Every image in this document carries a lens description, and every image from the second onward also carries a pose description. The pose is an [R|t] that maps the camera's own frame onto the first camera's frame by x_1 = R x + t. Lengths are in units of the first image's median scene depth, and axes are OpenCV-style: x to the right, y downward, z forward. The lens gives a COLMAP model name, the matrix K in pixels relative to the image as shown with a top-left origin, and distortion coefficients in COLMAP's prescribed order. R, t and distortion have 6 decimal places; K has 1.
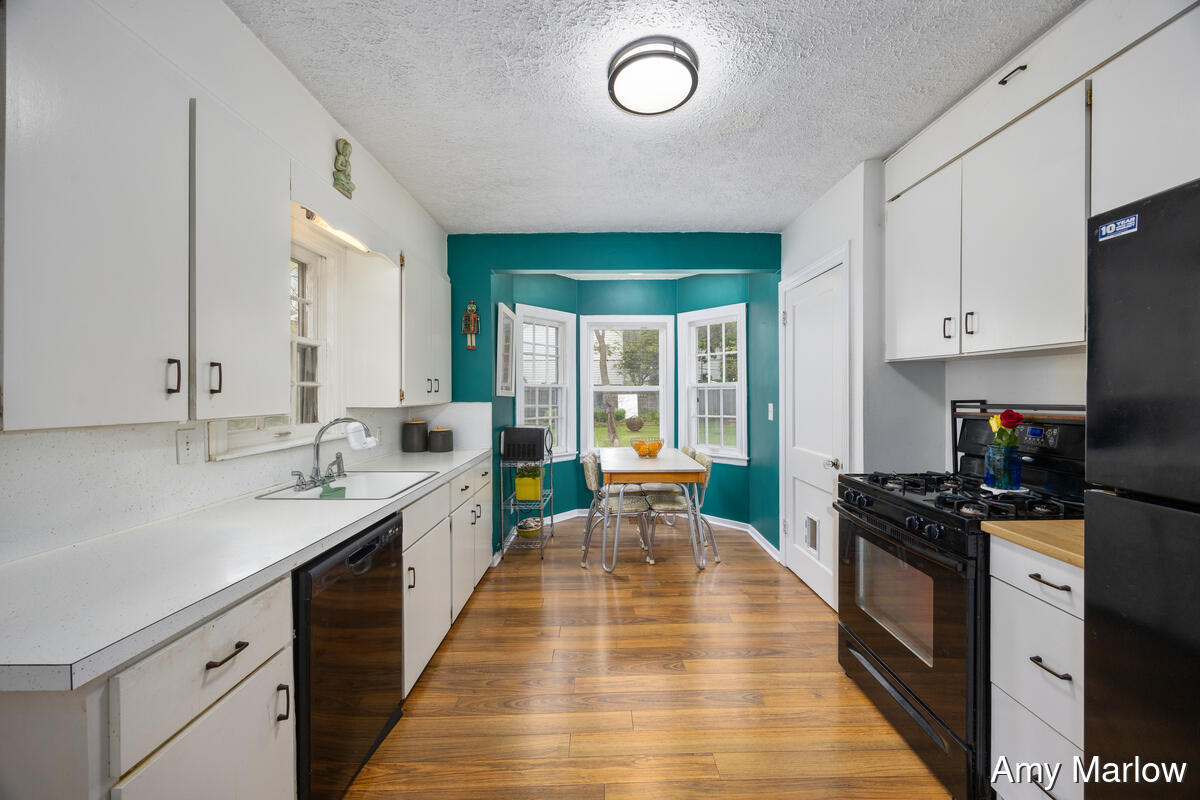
lens RADIAL K [[457.9, 0, 603.1], [0, 457.9, 390.8], [0, 0, 1]] dist [-0.001243, 0.000187]
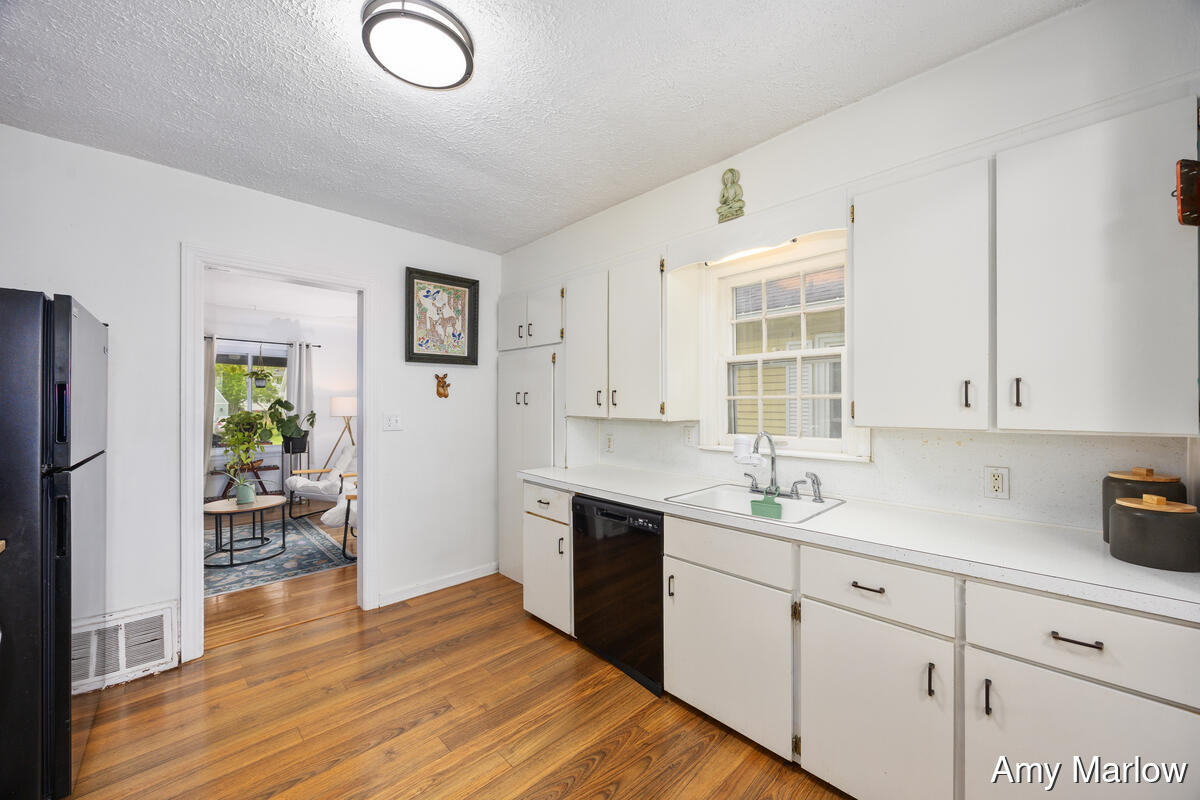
lens RADIAL K [[458.4, 0, 602.4], [0, 458.4, 401.7], [0, 0, 1]] dist [0.000237, 0.000266]
pose [[-0.726085, -0.000181, -0.687605, 0.457281], [0.002676, 0.999992, -0.003090, -0.003166], [0.687600, -0.004084, -0.726078, 1.858903]]
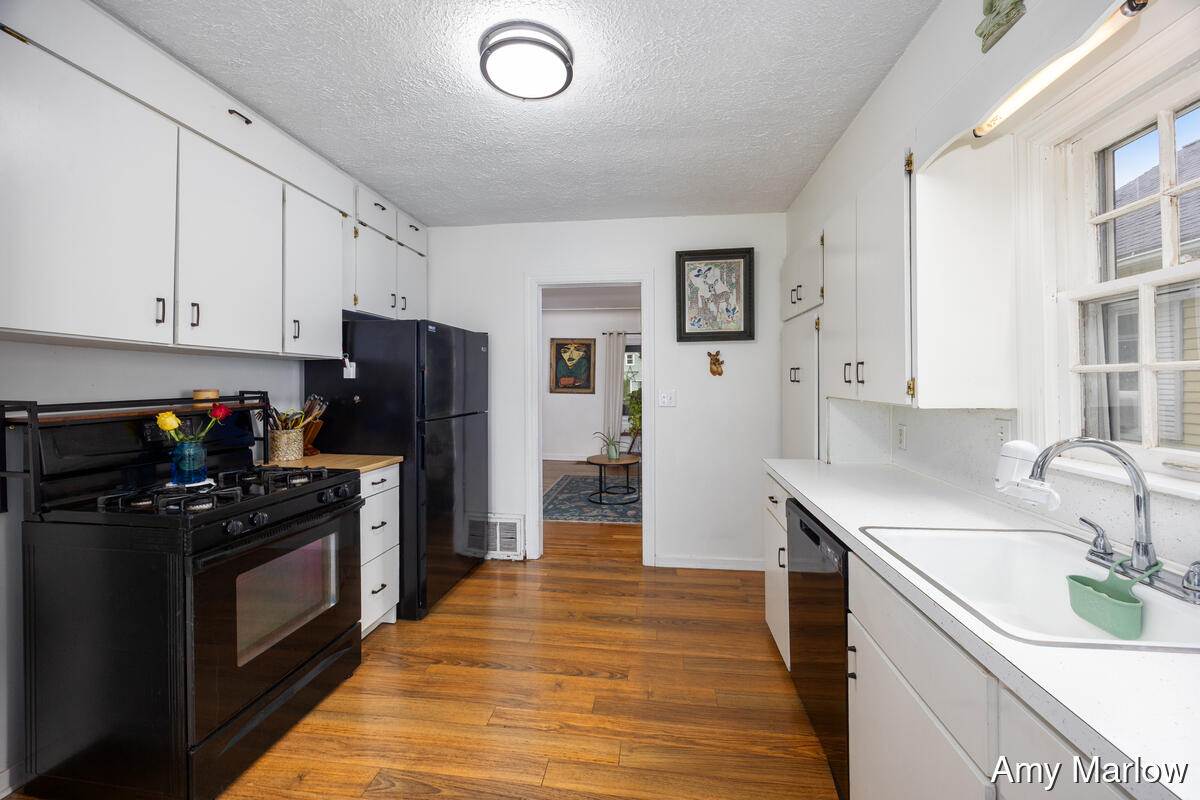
lens RADIAL K [[456.0, 0, 601.6], [0, 456.0, 382.5], [0, 0, 1]] dist [-0.000716, 0.000046]
pose [[-0.990774, 0.005880, 0.135395, -0.167317], [0.005764, 0.999983, -0.001250, 0.001154], [-0.135400, -0.000458, -0.990791, 1.930989]]
